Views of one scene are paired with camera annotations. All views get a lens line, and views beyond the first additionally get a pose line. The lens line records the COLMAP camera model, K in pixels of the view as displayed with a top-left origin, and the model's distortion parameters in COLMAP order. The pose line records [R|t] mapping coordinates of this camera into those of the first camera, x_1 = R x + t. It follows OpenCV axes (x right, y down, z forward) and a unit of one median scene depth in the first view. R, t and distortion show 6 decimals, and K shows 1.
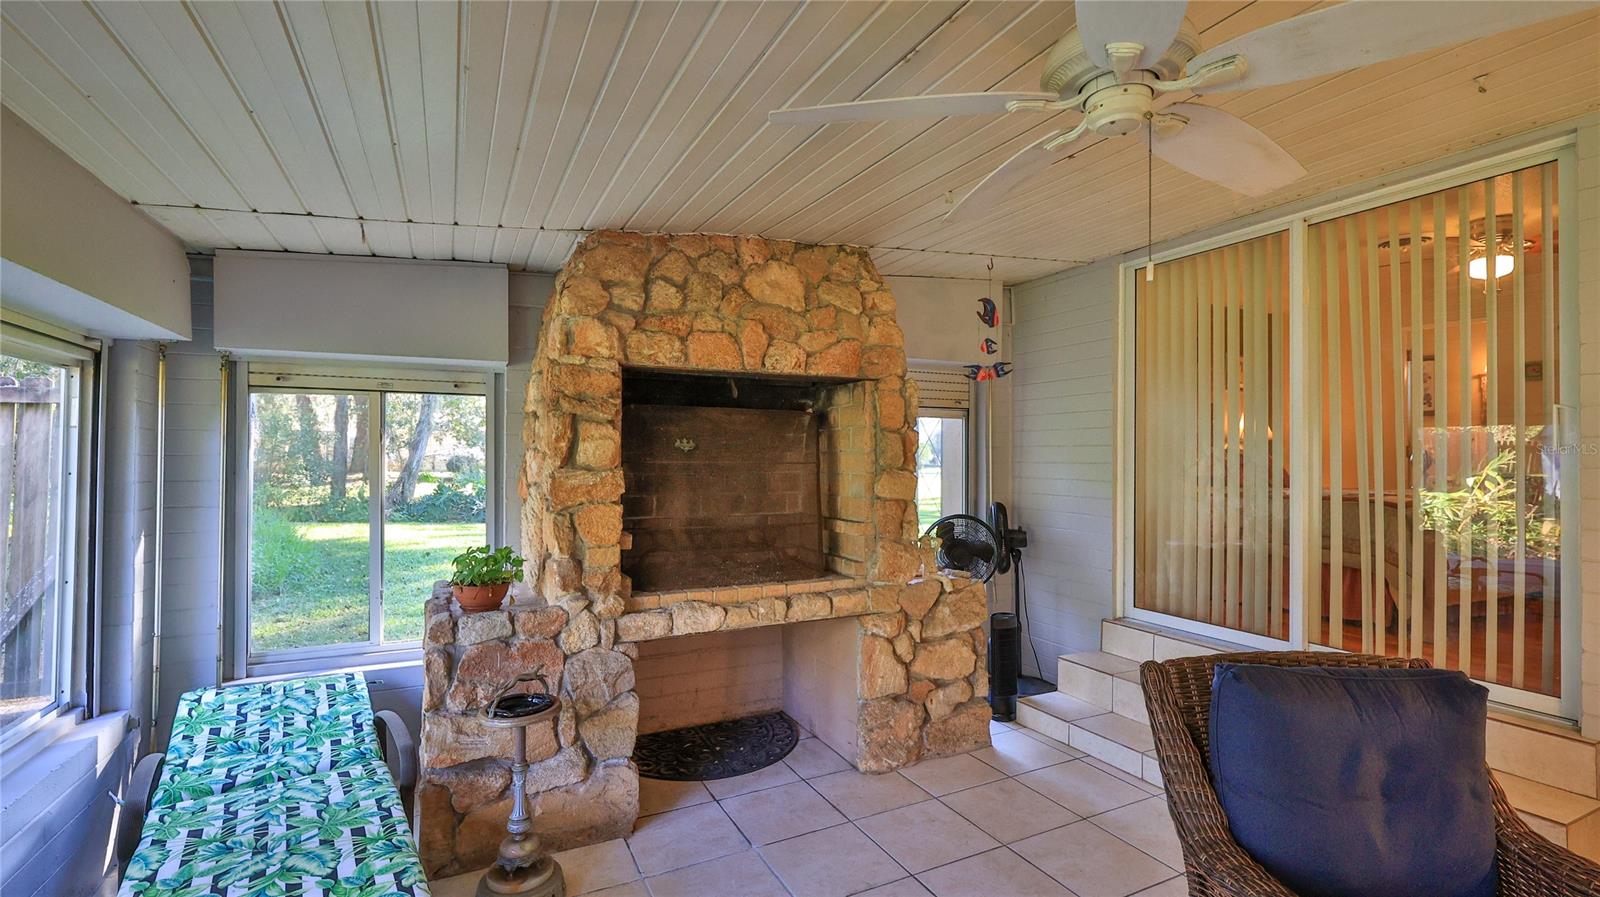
lens RADIAL K [[709.7, 0, 802.8], [0, 709.7, 444.6], [0, 0, 1]] dist [-0.000640, 0.000065]
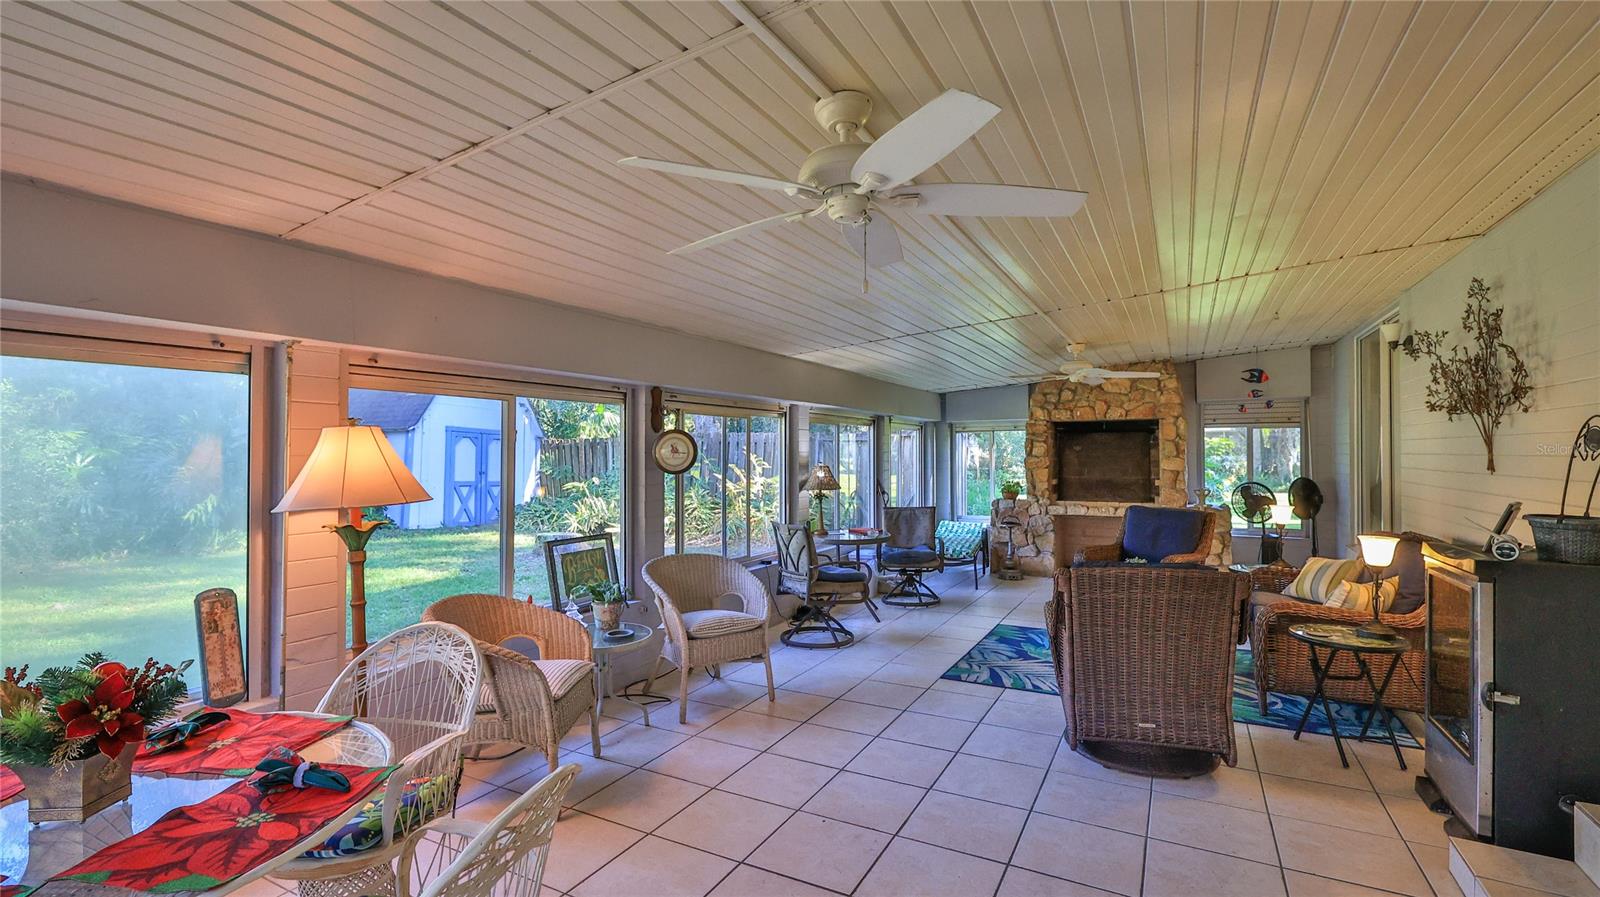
lens RADIAL K [[709.7, 0, 801.1], [0, 709.7, 447.3], [0, 0, 1]] dist [-0.000640, 0.000065]
pose [[0.577495, -0.013616, -0.816281, 1.503281], [0.018294, 0.999826, -0.003735, -0.012458], [0.816189, -0.012776, 0.577644, -1.497974]]
